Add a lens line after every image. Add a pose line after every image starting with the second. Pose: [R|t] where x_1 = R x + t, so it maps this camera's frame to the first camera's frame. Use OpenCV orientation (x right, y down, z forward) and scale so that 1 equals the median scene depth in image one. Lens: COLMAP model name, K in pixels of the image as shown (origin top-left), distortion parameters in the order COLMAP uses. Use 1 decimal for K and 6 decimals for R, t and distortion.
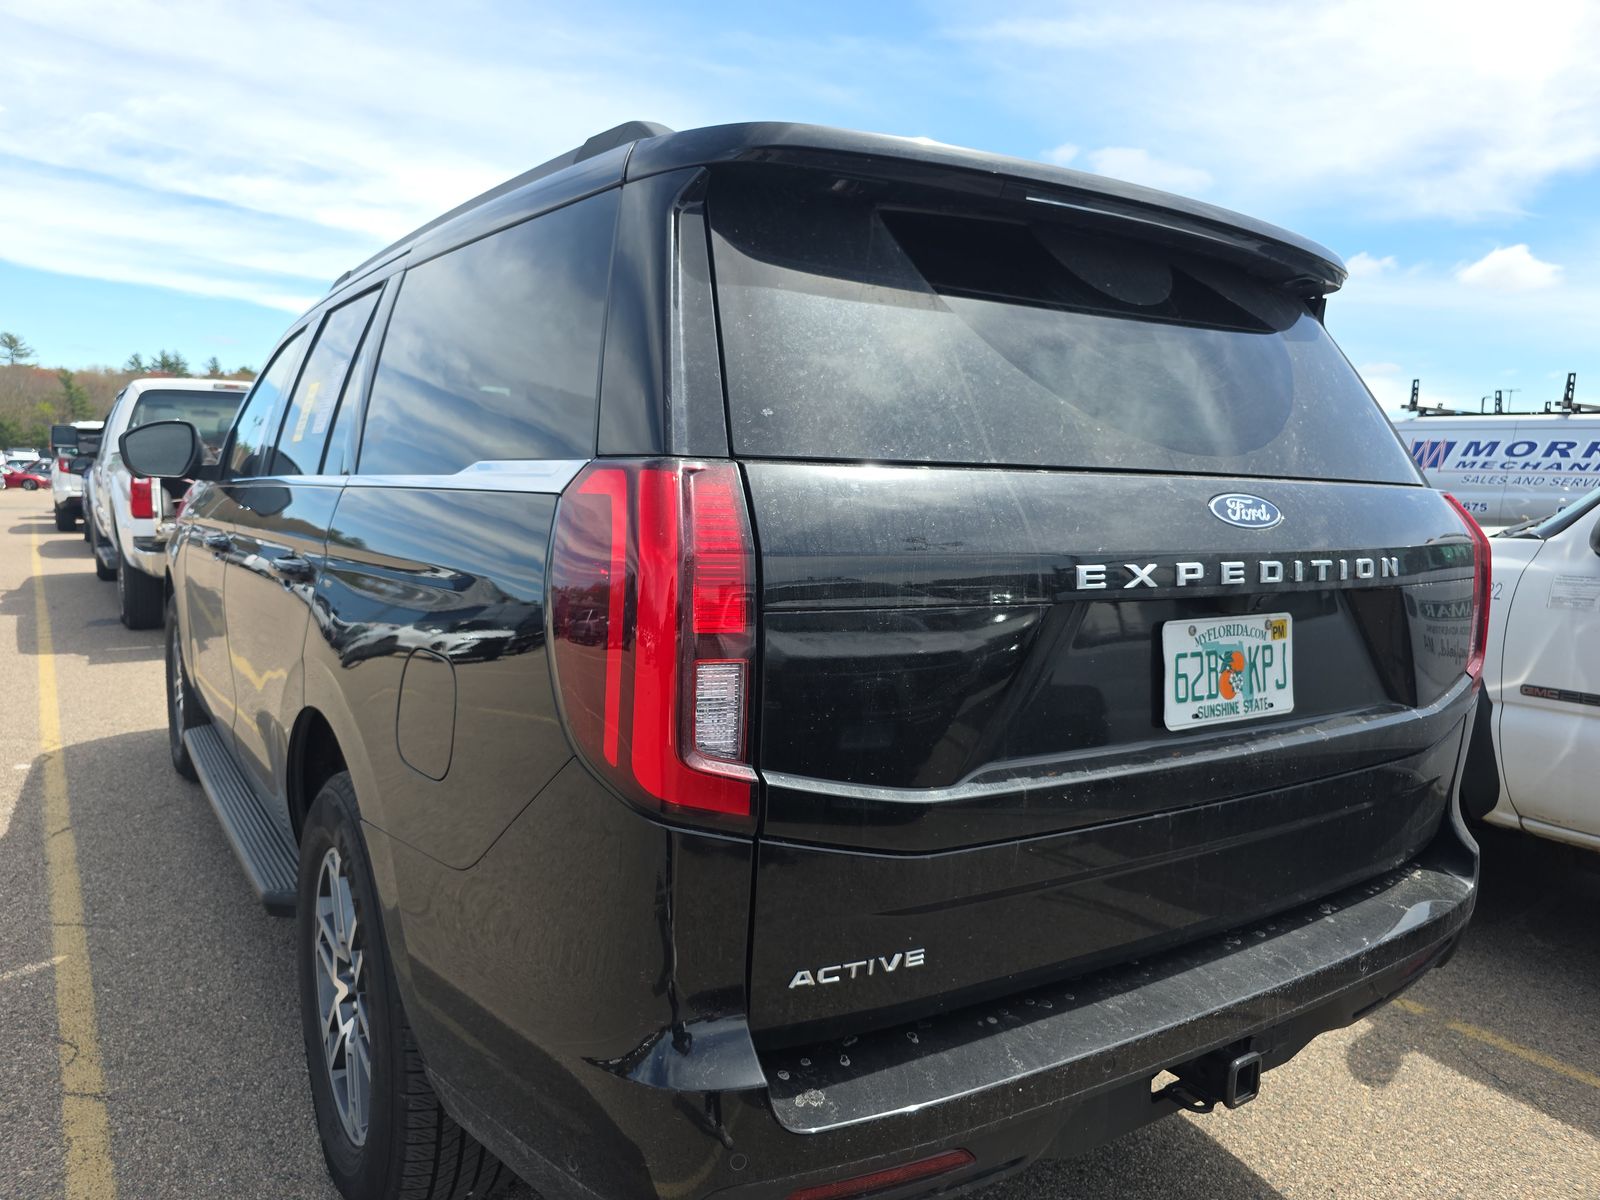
lens RADIAL K [[1120.3, 0, 800.0], [0, 1120.3, 600.0], [0, 0, 1]] dist [0.078566, -0.114361]
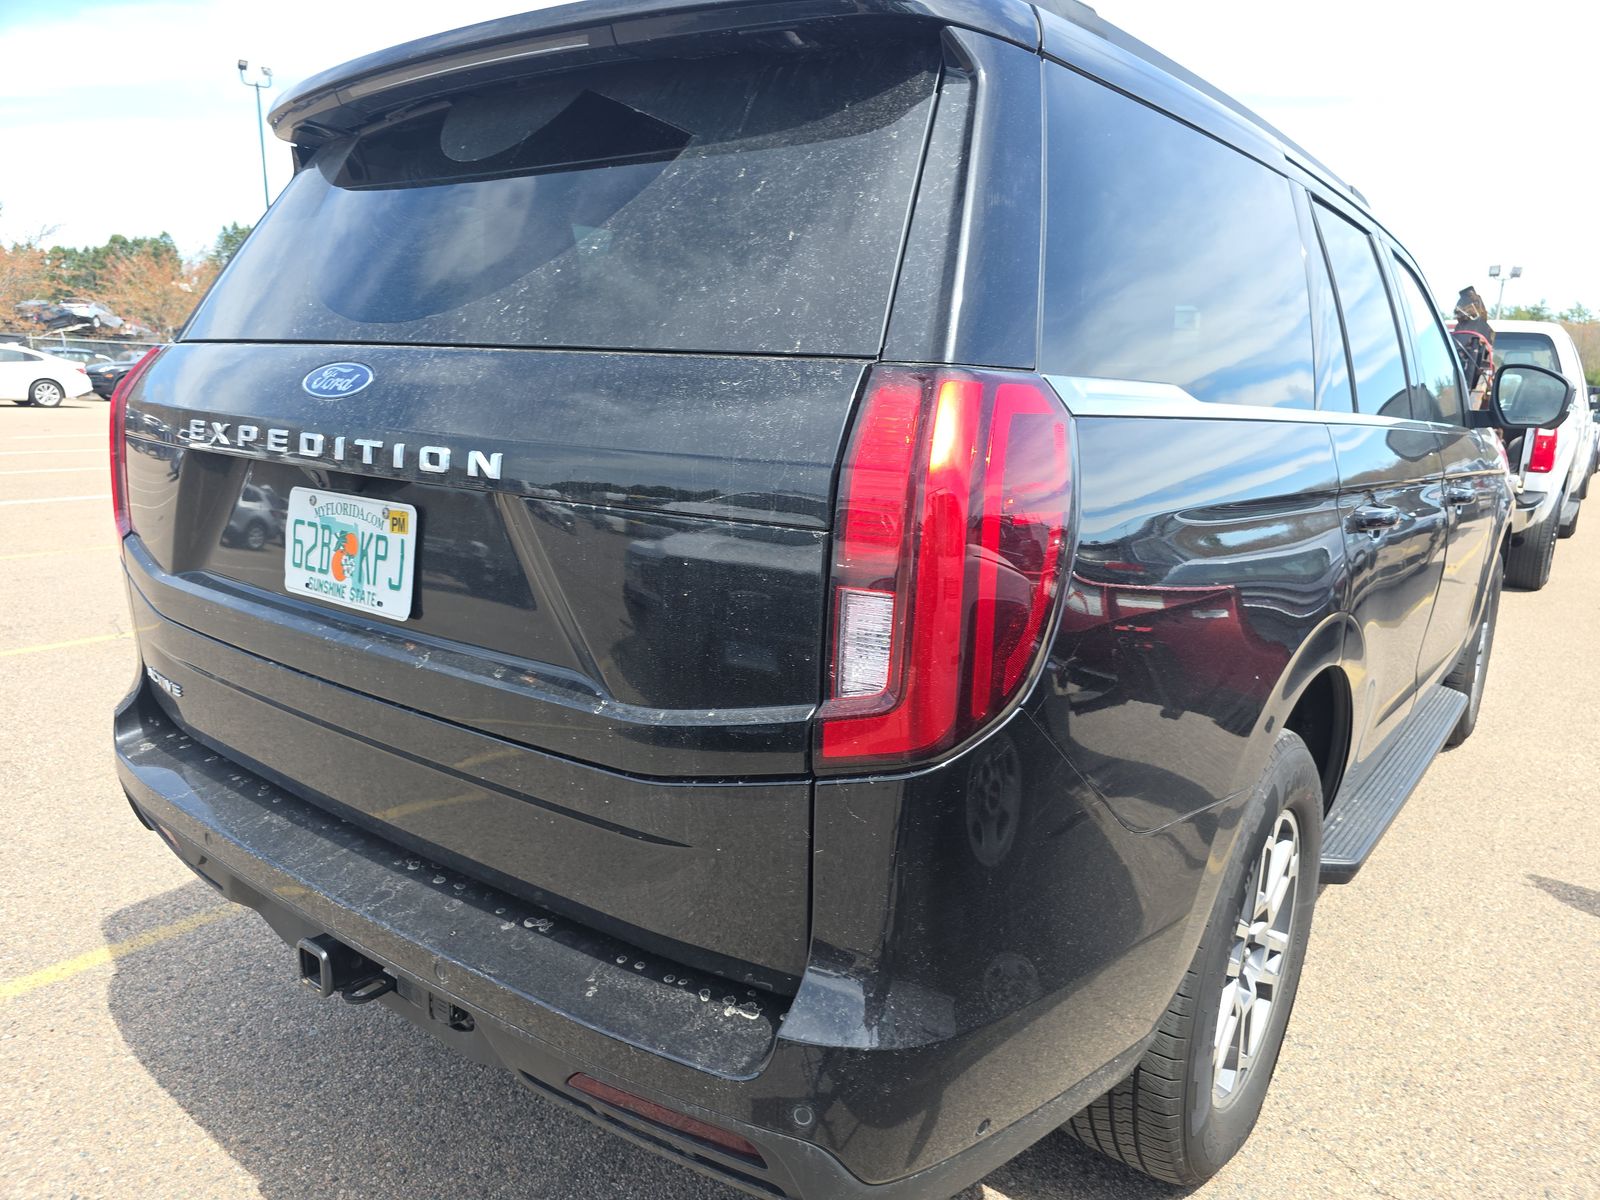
lens RADIAL K [[1120.3, 0, 800.0], [0, 1120.3, 600.0], [0, 0, 1]] dist [0.078566, -0.114361]
pose [[0.300528, 0.157891, -0.940613, 1.412575], [-0.131047, 0.983685, 0.123251, -0.065295], [0.944727, 0.086224, 0.316316, 1.079636]]
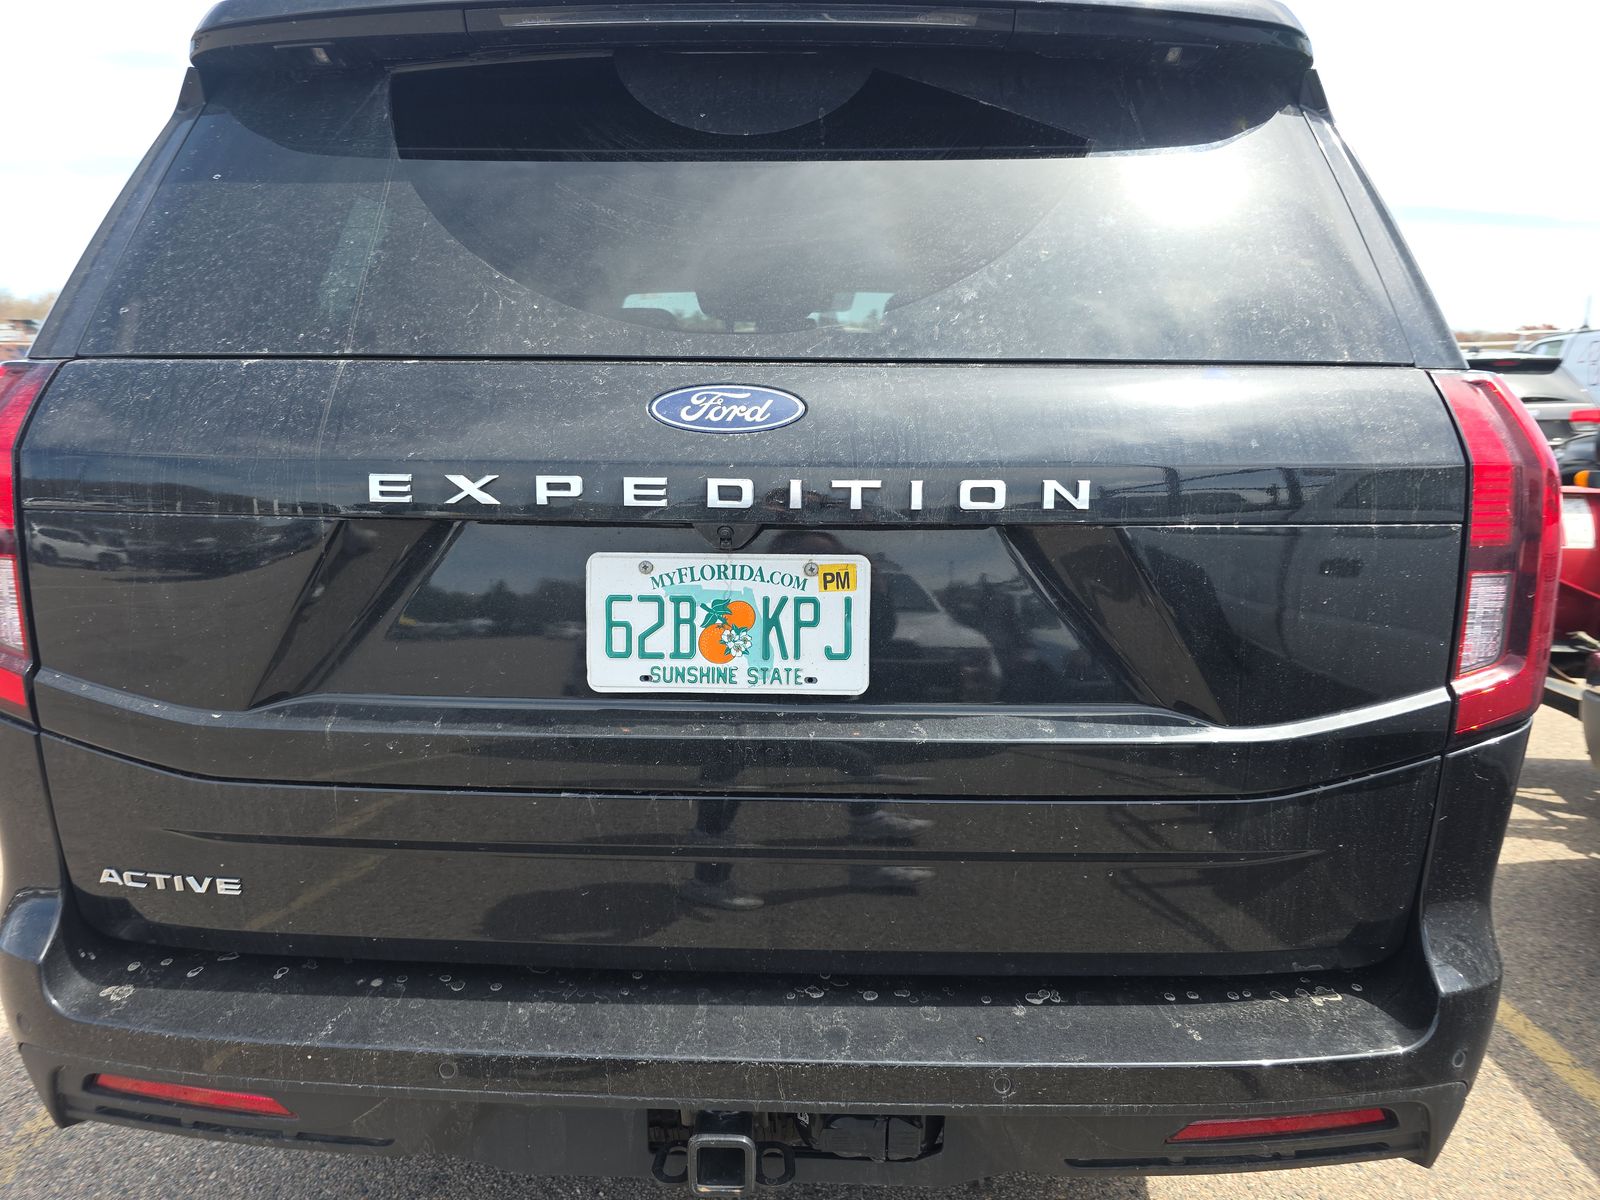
lens RADIAL K [[1120.3, 0, 800.0], [0, 1120.3, 600.0], [0, 0, 1]] dist [0.078566, -0.114361]
pose [[0.803849, 0.071203, -0.590556, 0.869495], [-0.043938, 0.997205, 0.060425, -0.001355], [0.593208, -0.022625, 0.804731, 0.439960]]
